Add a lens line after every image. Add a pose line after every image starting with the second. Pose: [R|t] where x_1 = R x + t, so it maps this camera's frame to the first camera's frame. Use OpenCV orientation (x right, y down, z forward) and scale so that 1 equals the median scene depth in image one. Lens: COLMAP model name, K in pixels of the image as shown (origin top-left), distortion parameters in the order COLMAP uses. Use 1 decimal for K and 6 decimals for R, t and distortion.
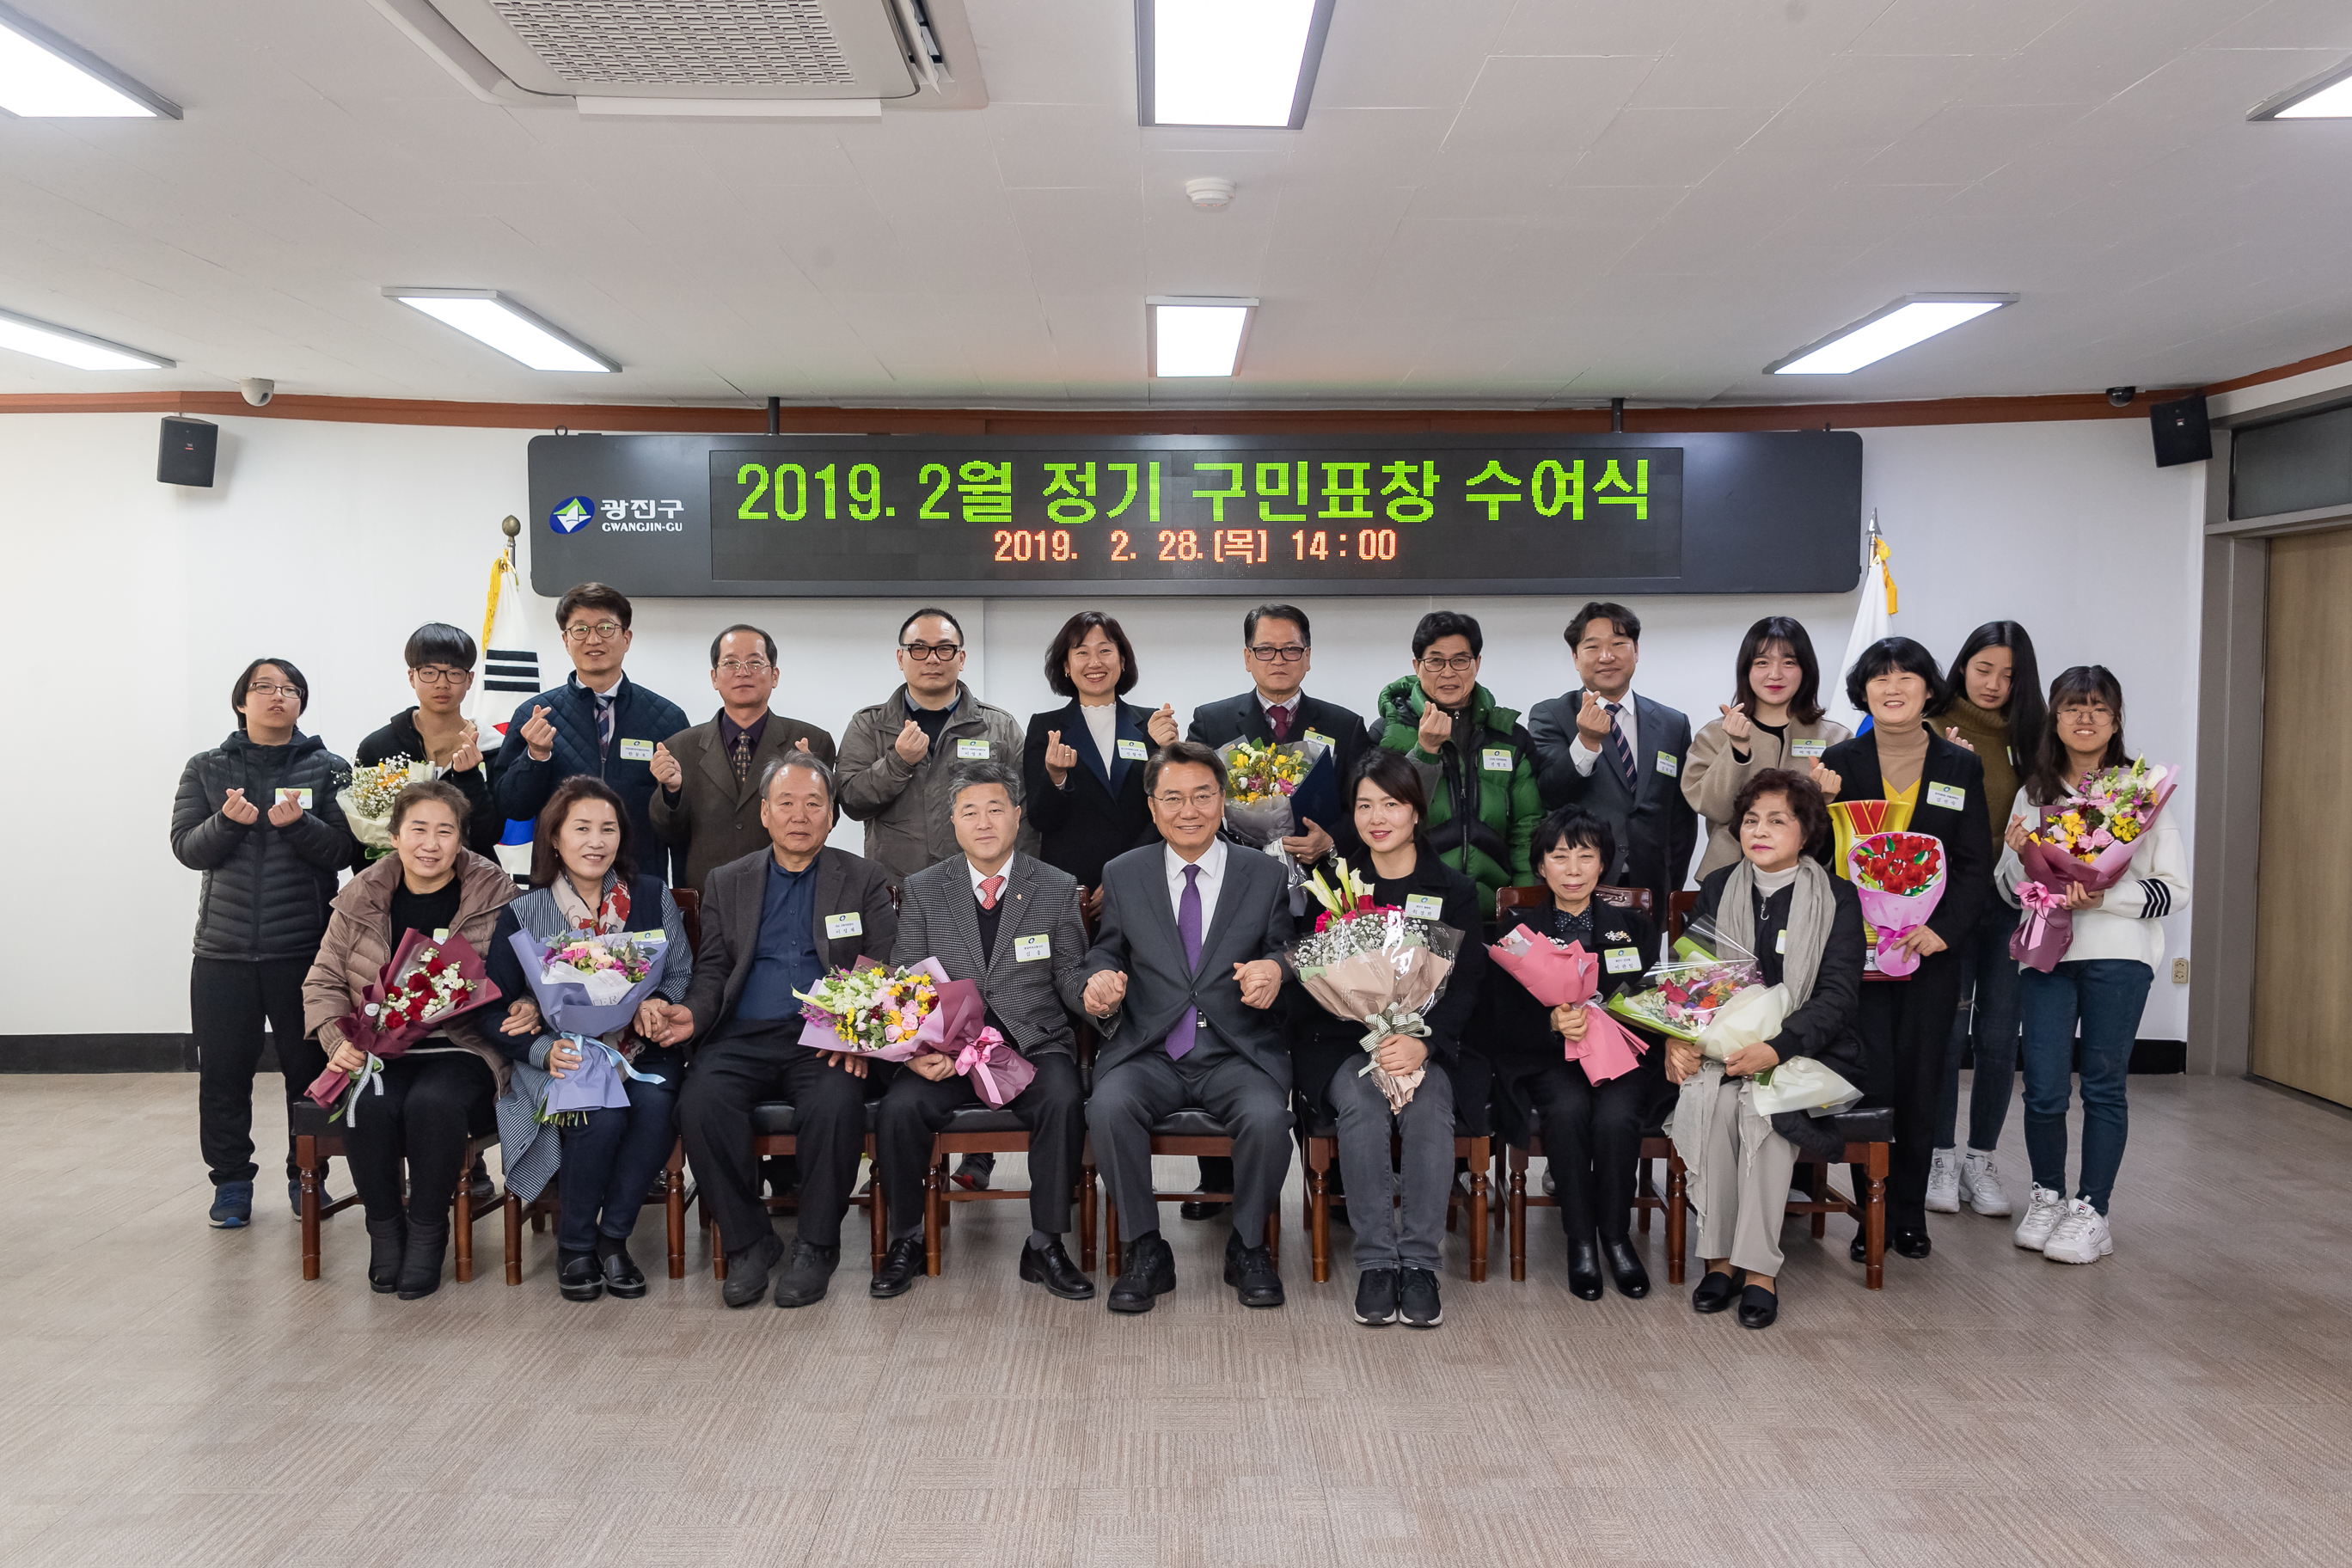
lens RADIAL K [[1856.7, 0, 1182.4], [0, 1856.7, 790.5], [0, 0, 1]] dist [0.031710, 0.002907]
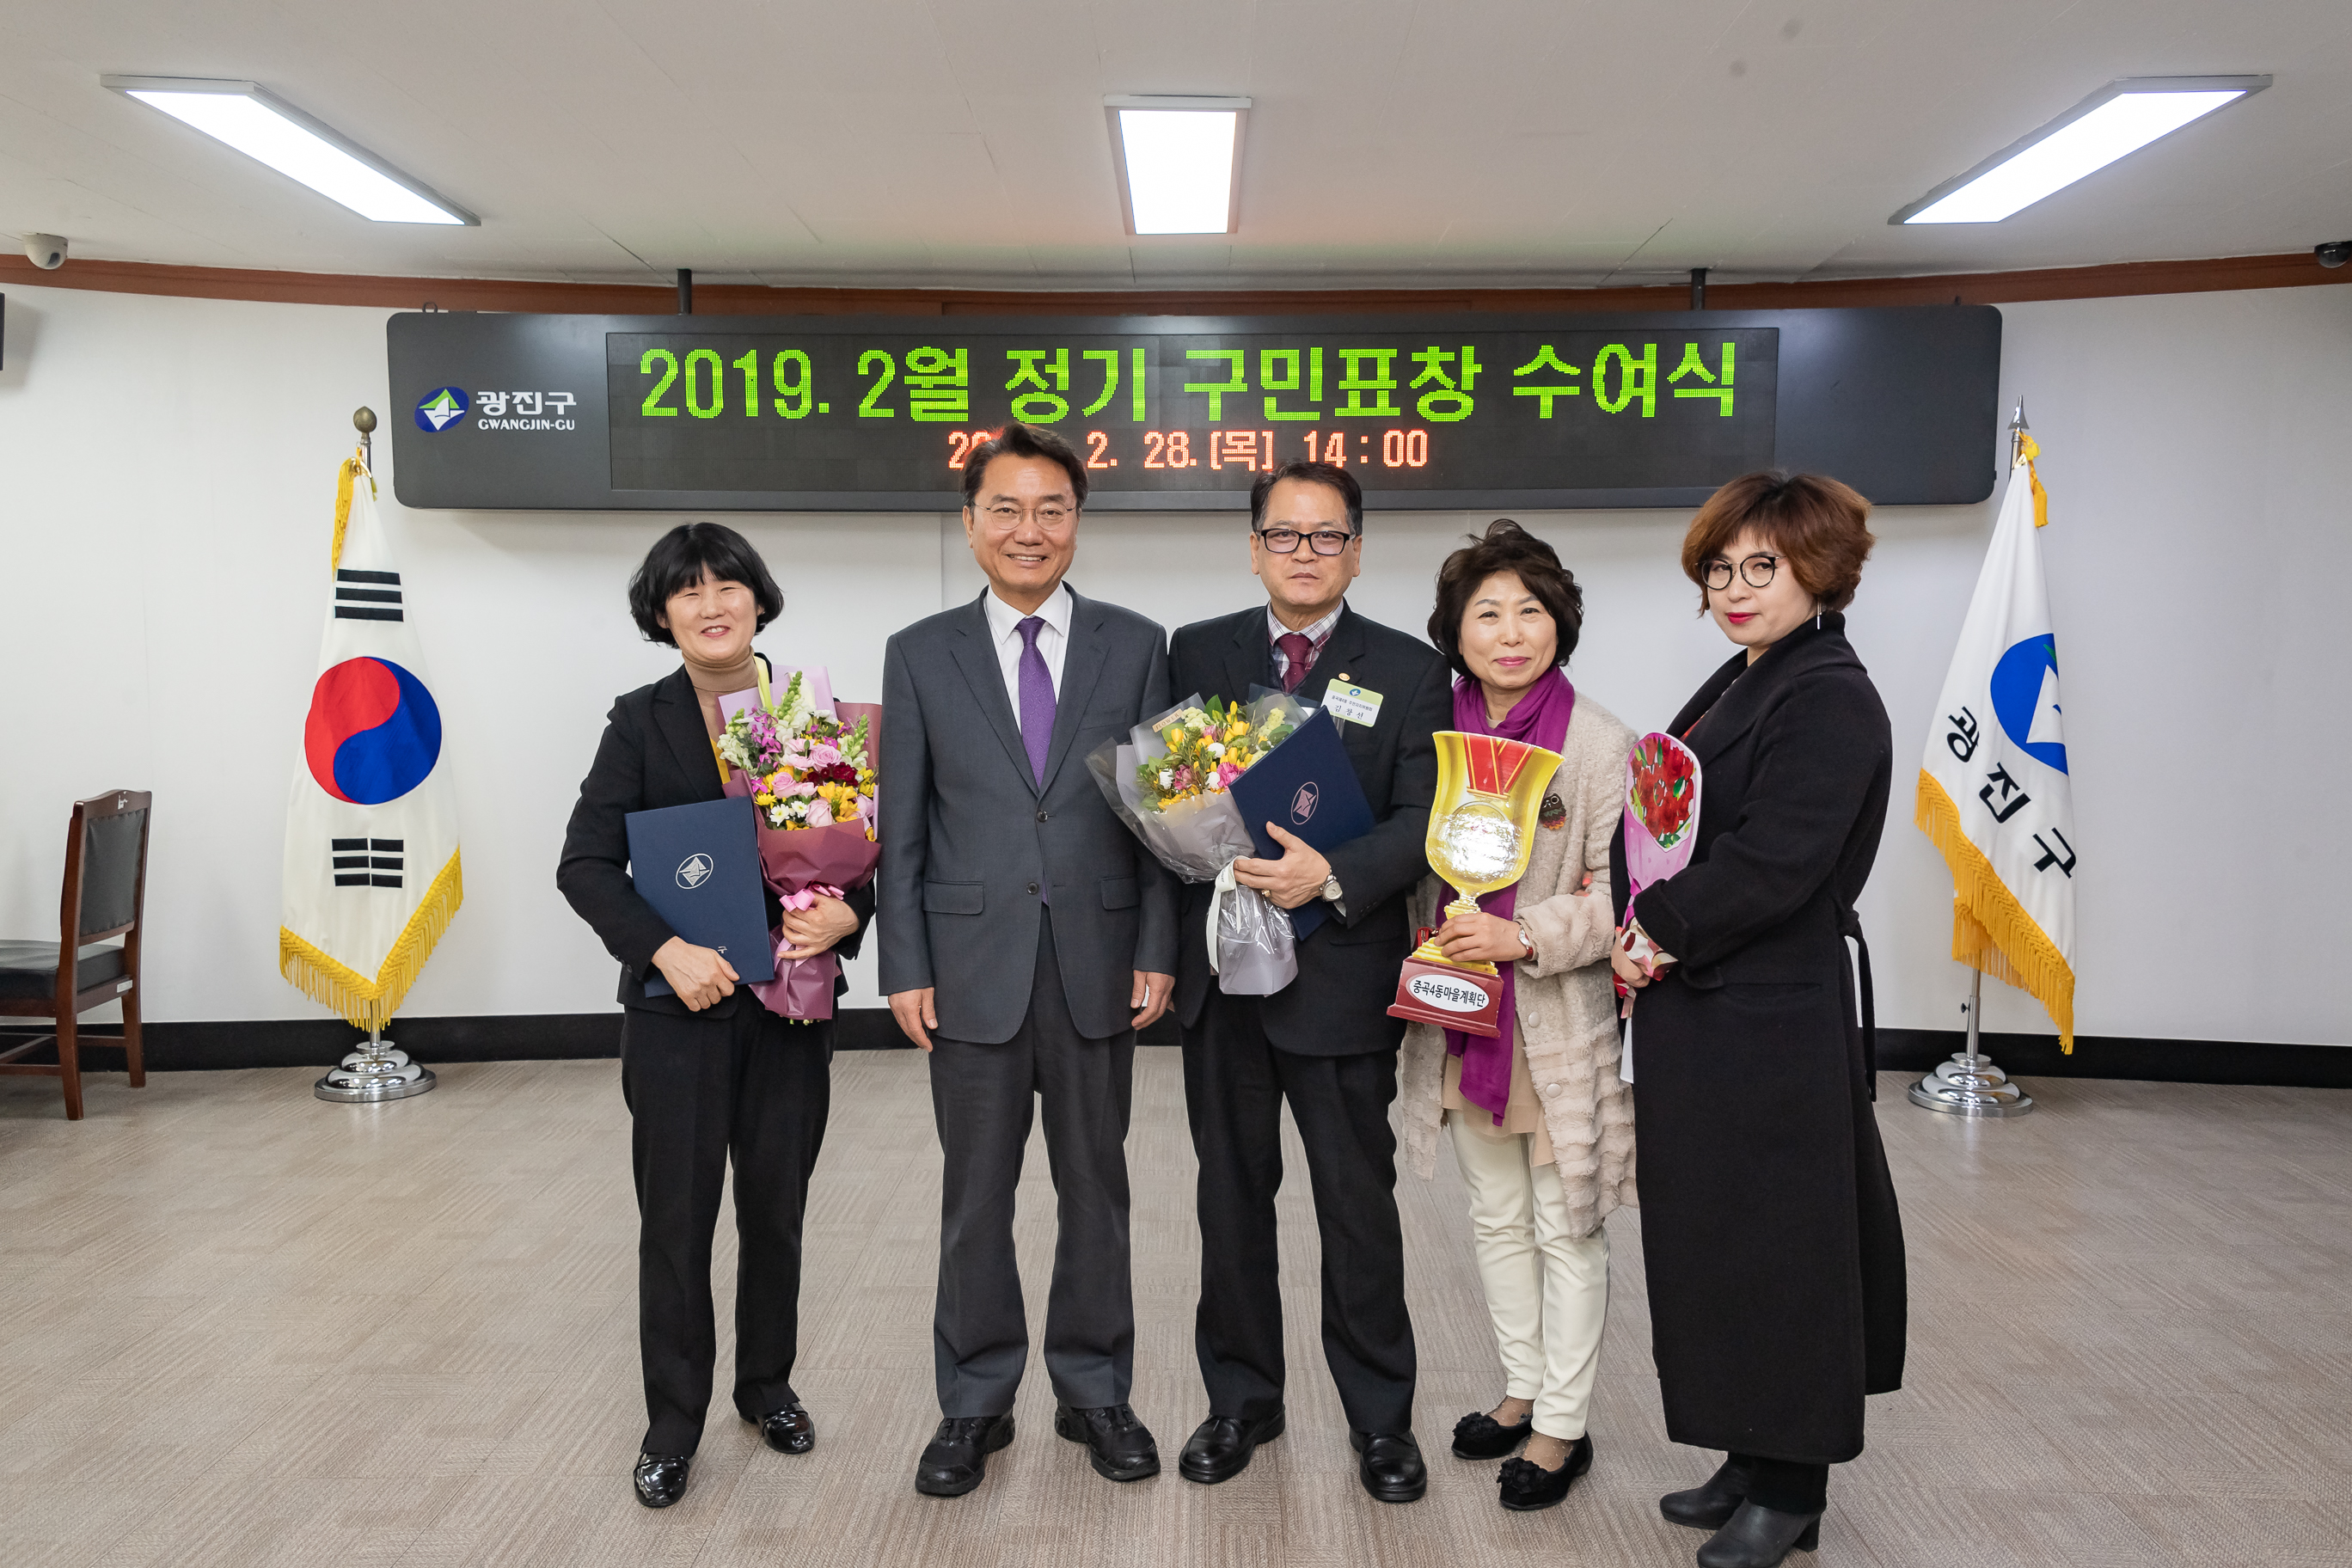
lens RADIAL K [[1852.2, 0, 1168.7], [0, 1852.2, 773.2], [0, 0, 1]] dist [0.108466, -0.116470]
pose [[0.999702, 0.003595, -0.024144, 0.019310], [-0.003178, 0.999845, 0.017308, -0.000232], [0.024203, -0.017227, 0.999559, 0.158601]]
